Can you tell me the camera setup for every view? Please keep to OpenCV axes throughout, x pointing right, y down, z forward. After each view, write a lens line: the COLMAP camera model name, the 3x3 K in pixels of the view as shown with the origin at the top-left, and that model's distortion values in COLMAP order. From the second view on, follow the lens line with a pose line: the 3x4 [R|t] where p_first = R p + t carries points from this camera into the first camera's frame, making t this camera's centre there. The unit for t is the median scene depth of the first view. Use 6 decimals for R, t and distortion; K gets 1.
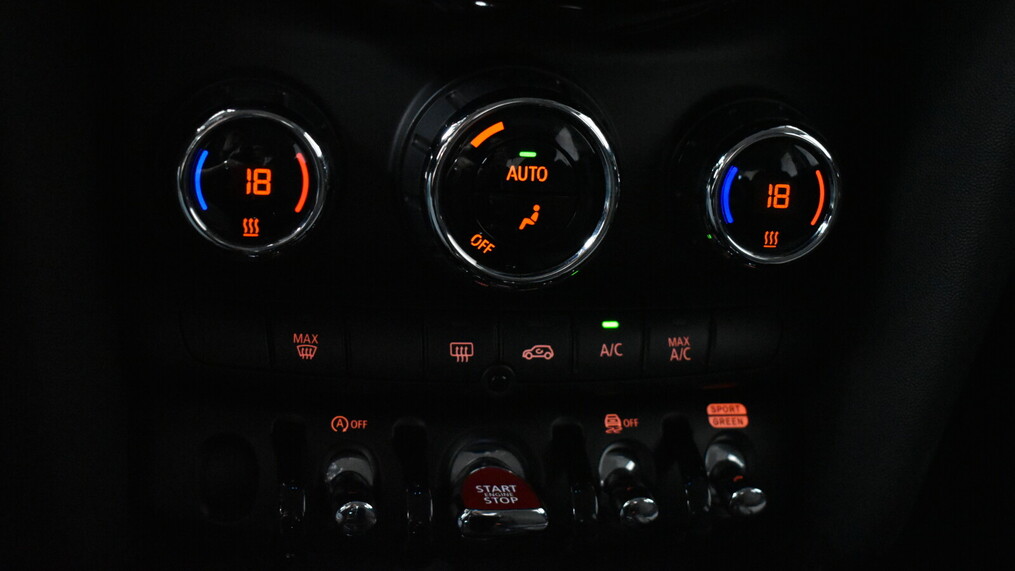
lens RADIAL K [[1759.8, 0, 507.3], [0, 1759.8, 286.5], [0, 0, 1]] dist [0.036977, 0.000000]
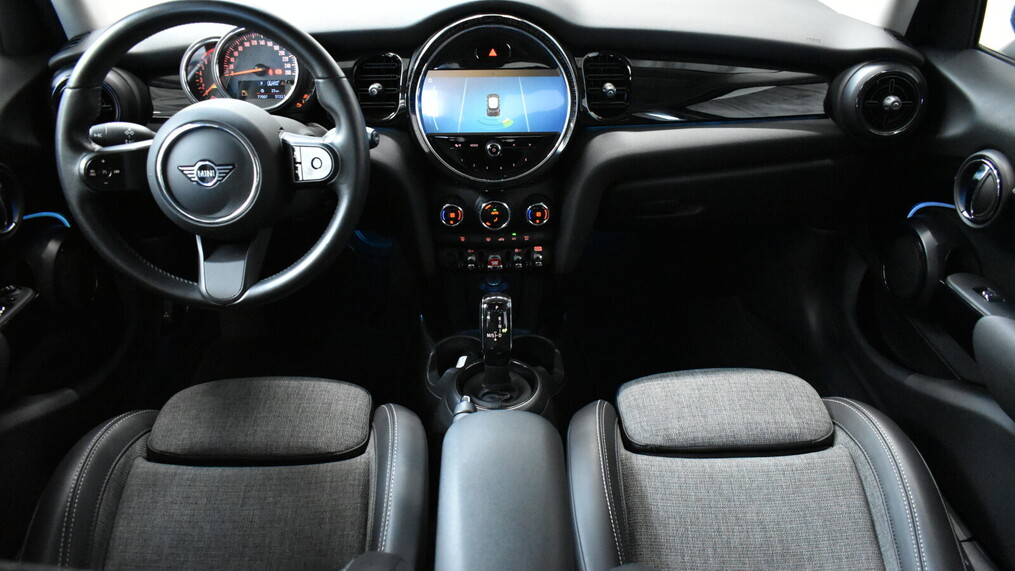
lens RADIAL K [[788.2, 0, 509.6], [0, 788.2, 284.9], [0, 0, 1]] dist [-0.002682, -0.000266]
pose [[0.990264, 0.006040, -0.139072, 0.420604], [0.017791, 0.985374, 0.169474, -0.264656], [0.138061, -0.170298, 0.975673, -1.639933]]
